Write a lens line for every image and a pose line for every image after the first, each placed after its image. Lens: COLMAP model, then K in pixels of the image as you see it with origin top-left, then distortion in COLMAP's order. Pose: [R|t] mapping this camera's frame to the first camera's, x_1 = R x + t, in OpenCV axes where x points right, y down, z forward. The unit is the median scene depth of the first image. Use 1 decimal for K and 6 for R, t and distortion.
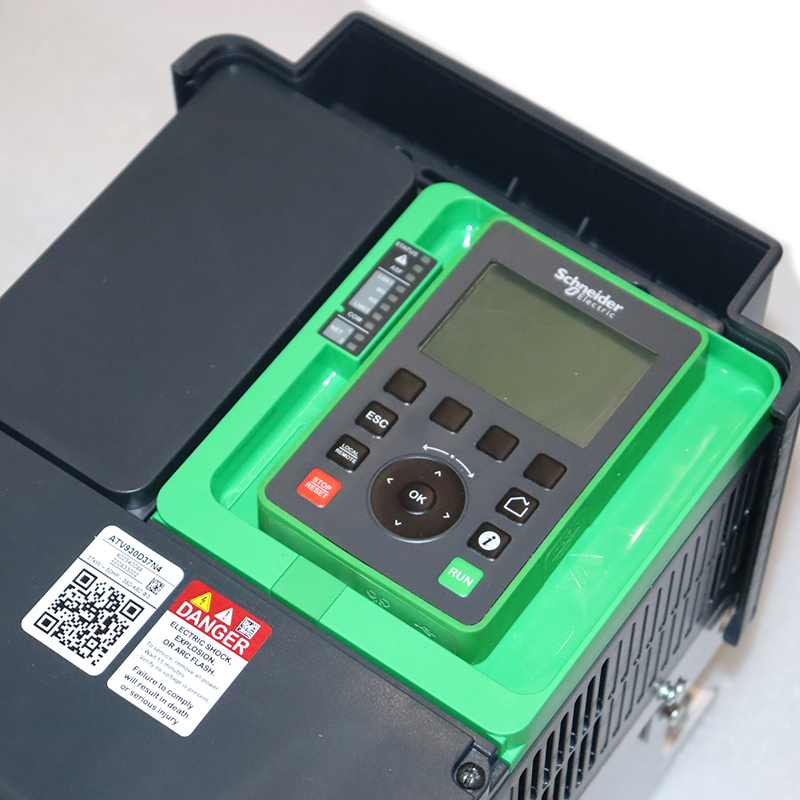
lens RADIAL K [[2598.3, 0, 400.5], [0, 2598.3, 399.6], [0, 0, 1]] dist [0.321052, 0.000000]
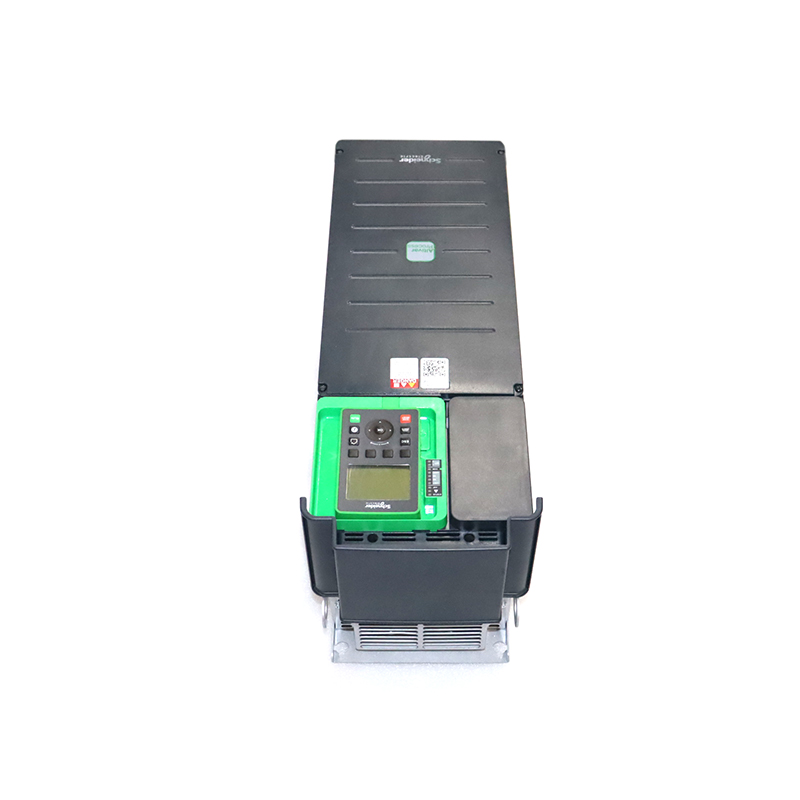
lens RADIAL K [[1101.4, 0, 401.8], [0, 1101.4, 402.1], [0, 0, 1]] dist [-0.133952, 0.000000]
pose [[-0.817256, 0.460645, -0.346263, 0.461661], [-0.480081, -0.211856, 0.851257, -1.185628], [0.318769, 0.861930, 0.394288, 0.403196]]
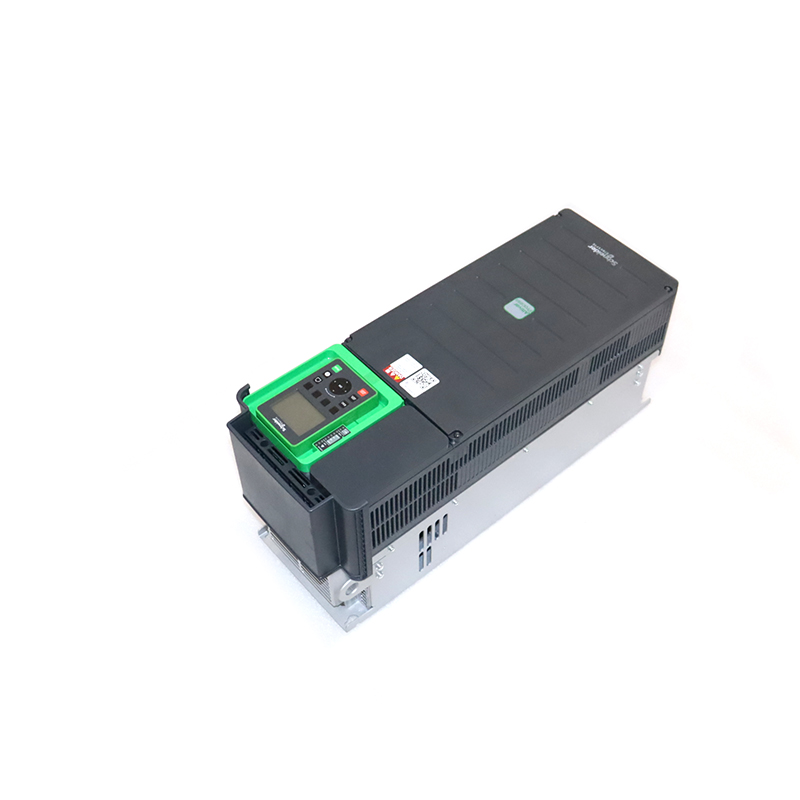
lens RADIAL K [[969.6, 0, 403.9], [0, 969.6, 402.9], [0, 0, 1]] dist [-0.215207, 0.000000]
pose [[-0.969893, -0.170860, 0.173536, -0.355784], [0.216396, -0.277761, 0.935960, -1.360953], [-0.111716, 0.945334, 0.306372, 0.540362]]
